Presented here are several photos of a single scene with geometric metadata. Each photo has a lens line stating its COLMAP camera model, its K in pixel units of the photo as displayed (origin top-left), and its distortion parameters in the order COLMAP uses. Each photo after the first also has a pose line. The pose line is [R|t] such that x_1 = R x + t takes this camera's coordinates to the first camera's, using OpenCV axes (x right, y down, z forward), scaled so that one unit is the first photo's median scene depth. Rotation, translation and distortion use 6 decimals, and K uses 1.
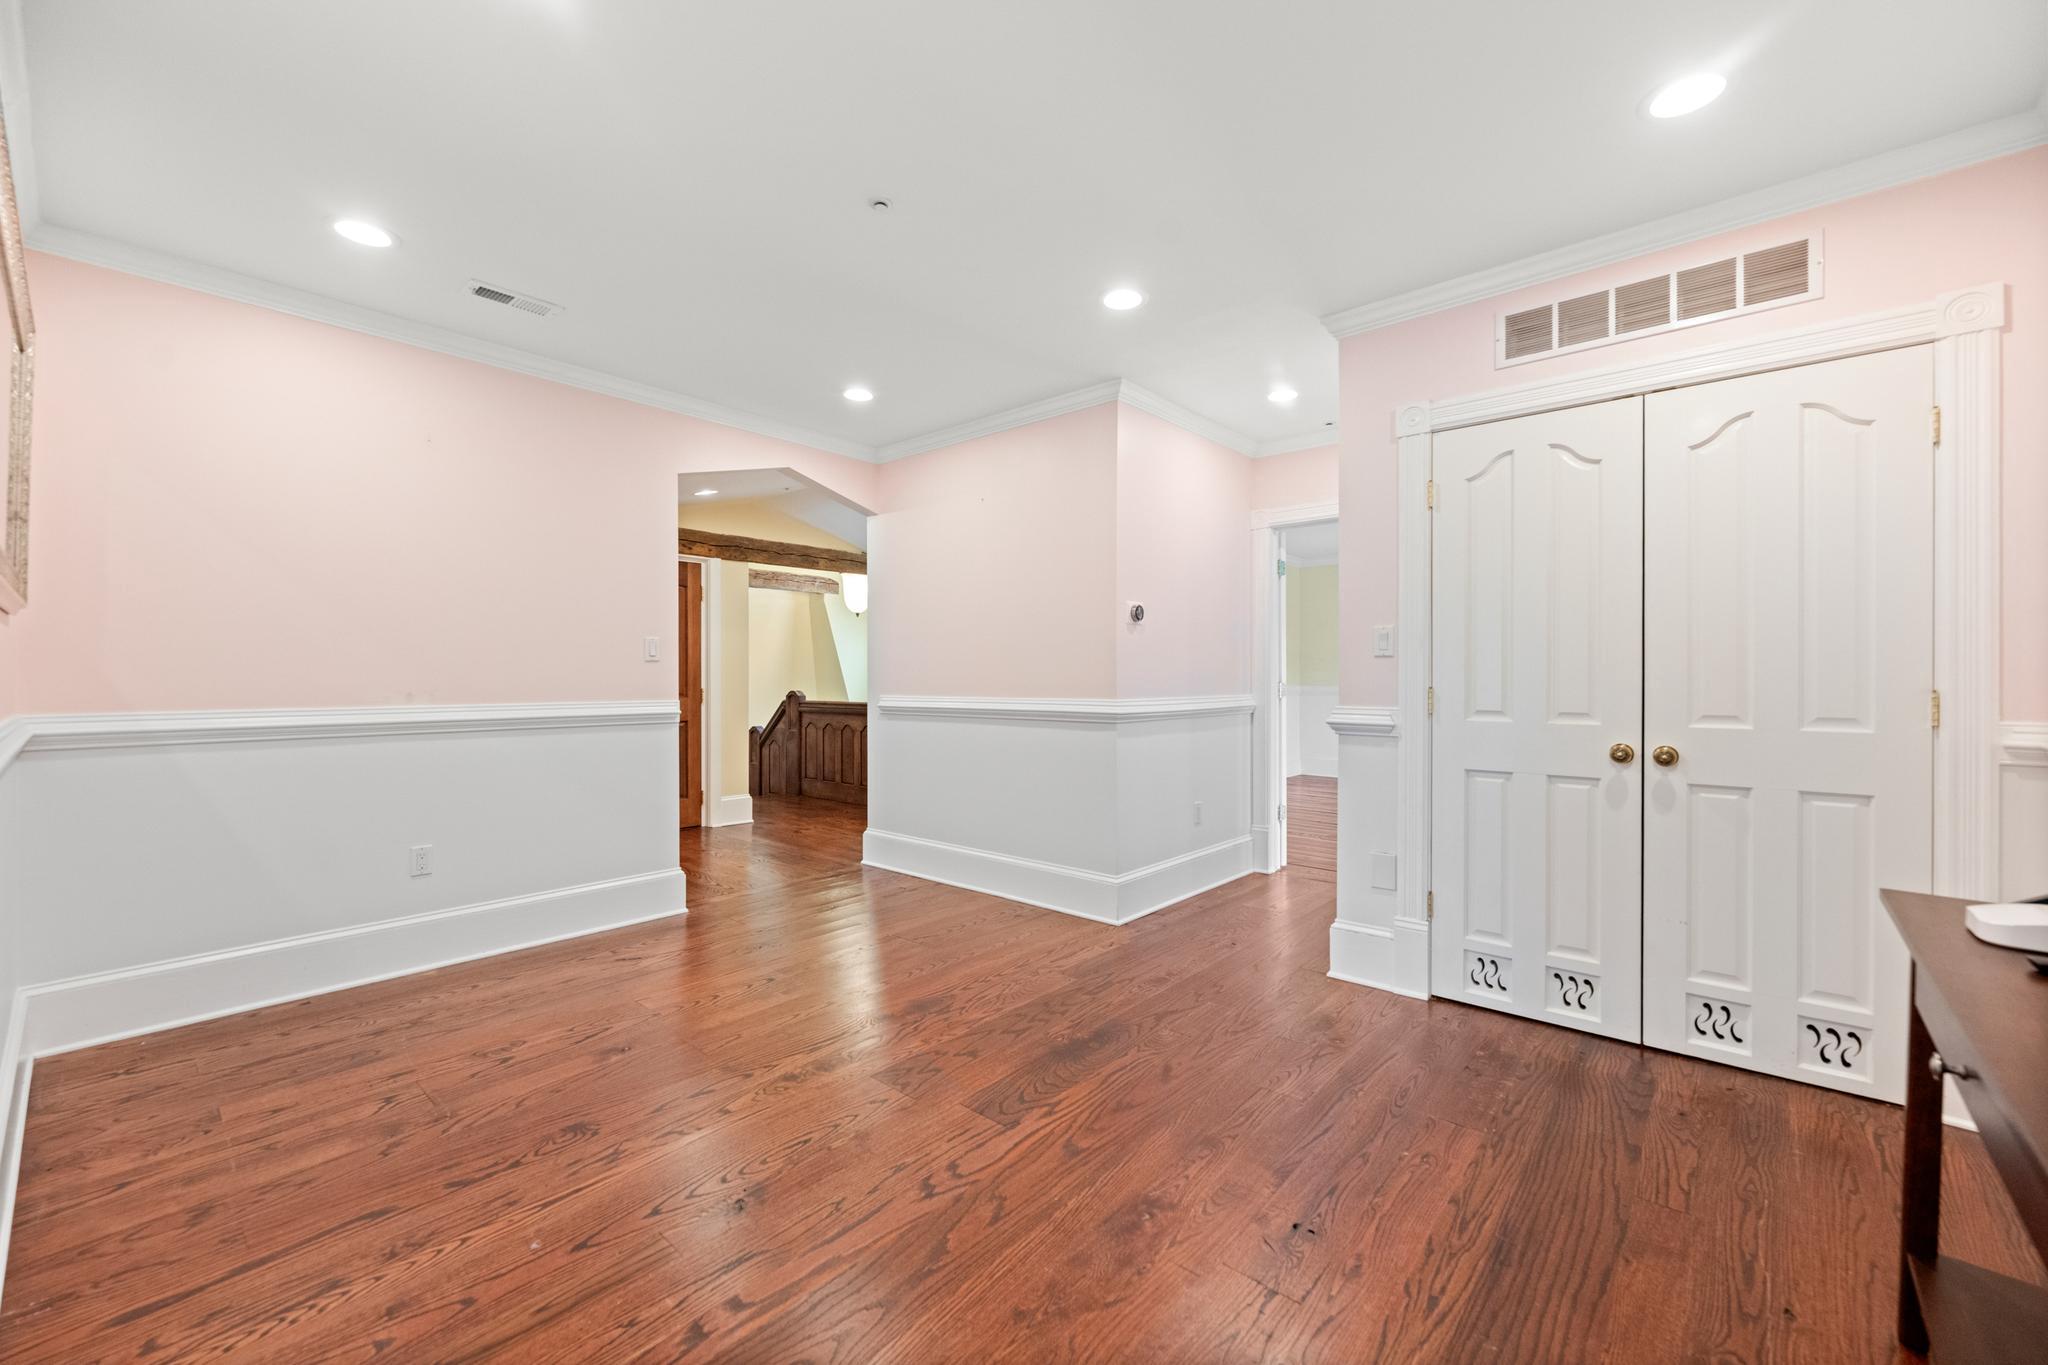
lens RADIAL K [[824.6, 0, 1022.5], [0, 824.6, 681.7], [0, 0, 1]] dist [0.000619, 0.000059]
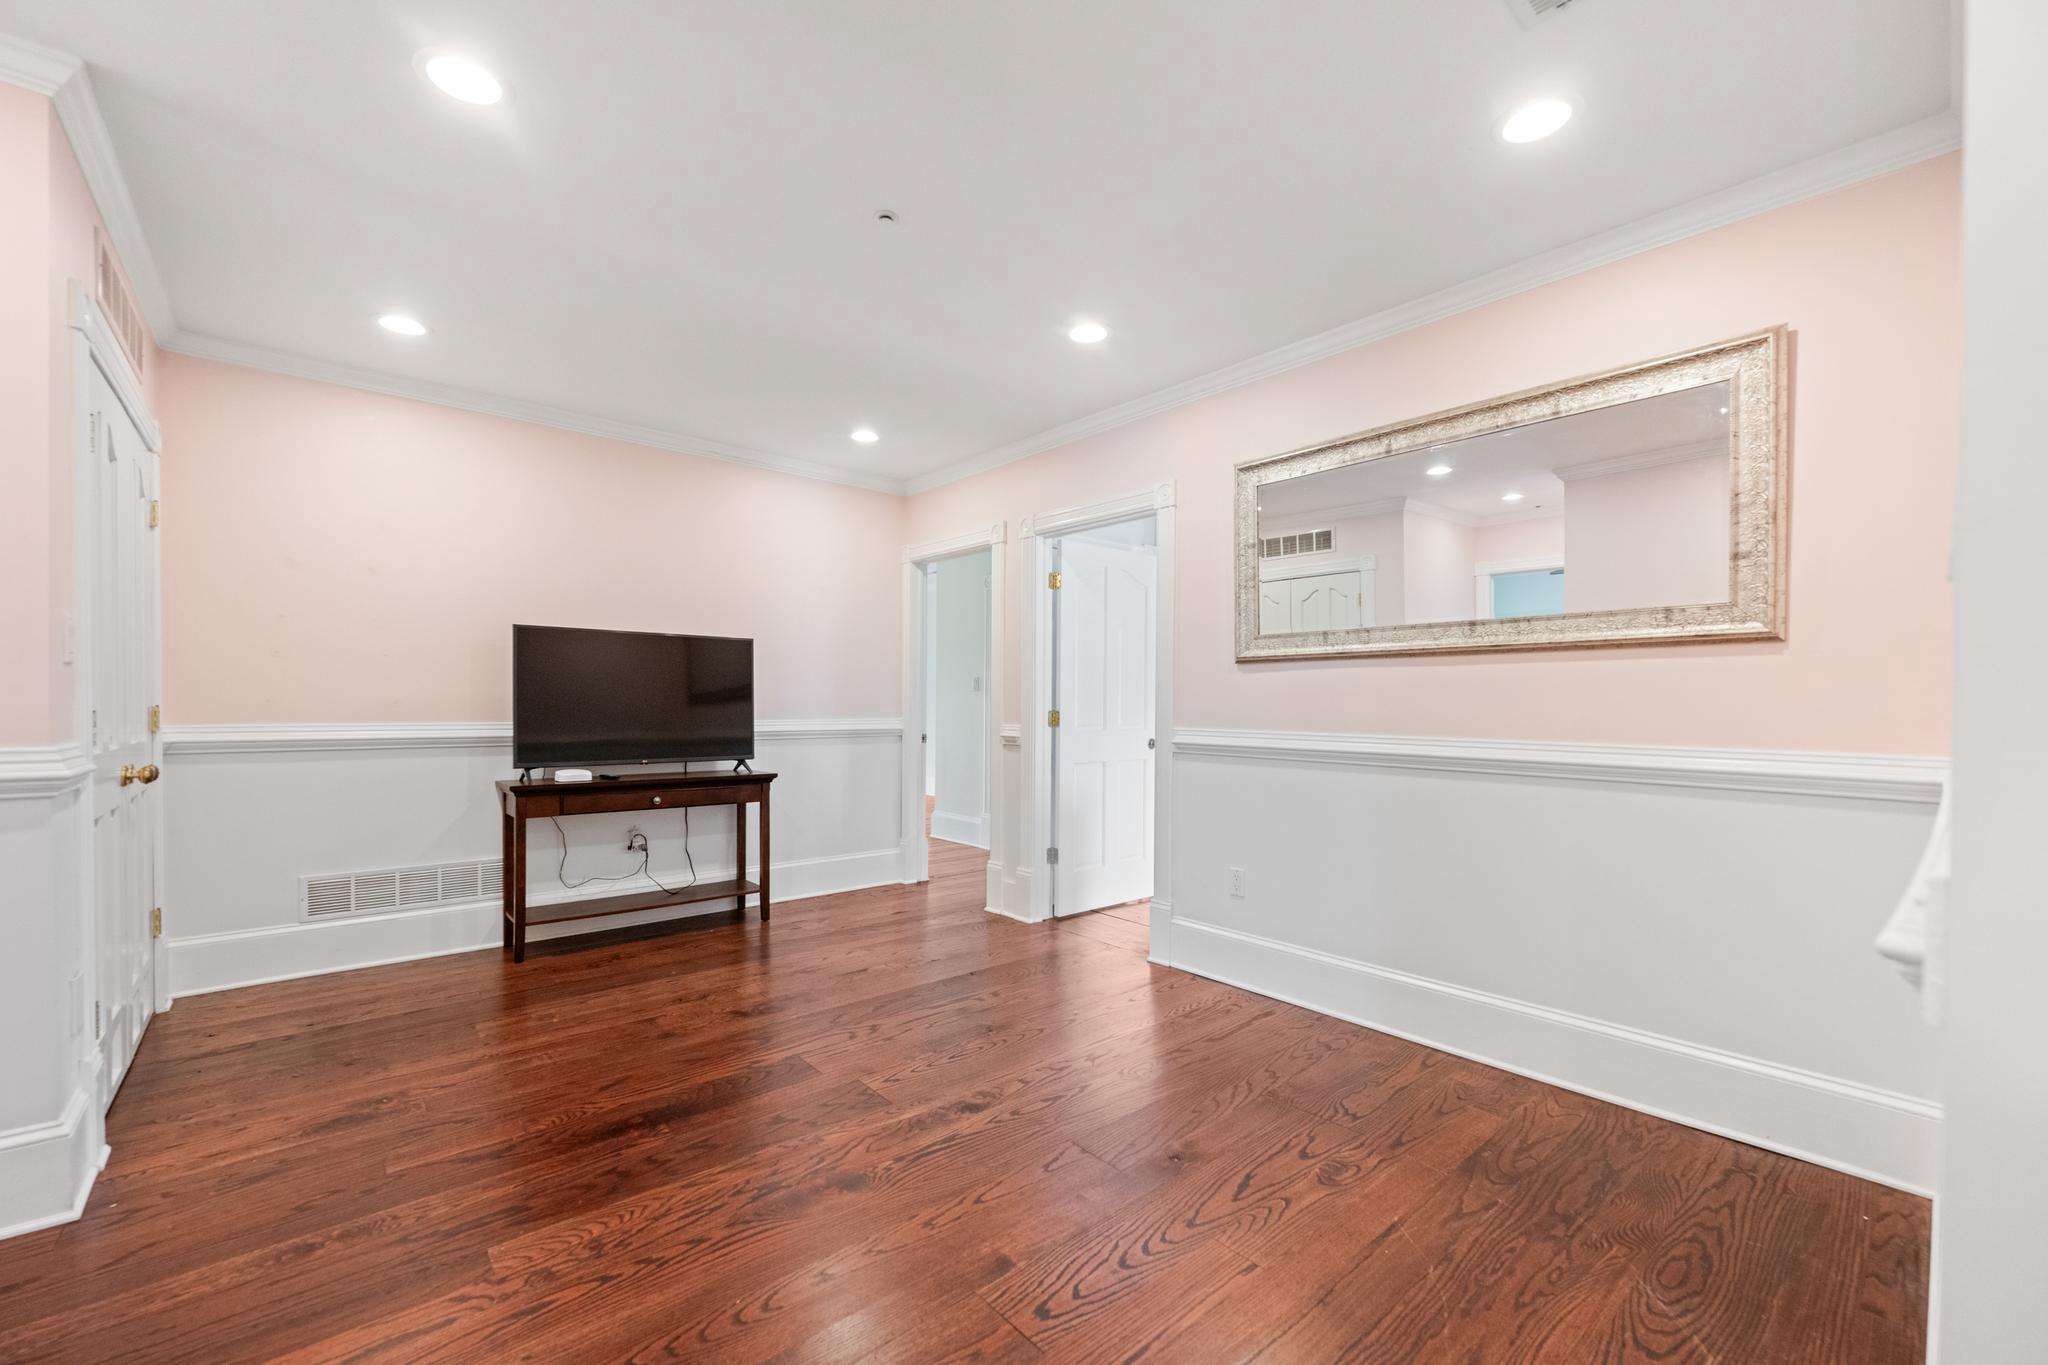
lens RADIAL K [[824.6, 0, 1025.5], [0, 824.6, 695.8], [0, 0, 1]] dist [0.000619, 0.000059]
pose [[-0.991185, -0.006387, 0.132329, -0.489355], [-0.006413, 0.999979, 0.000225, -0.013600], [-0.132328, -0.000625, -0.991206, 2.040593]]
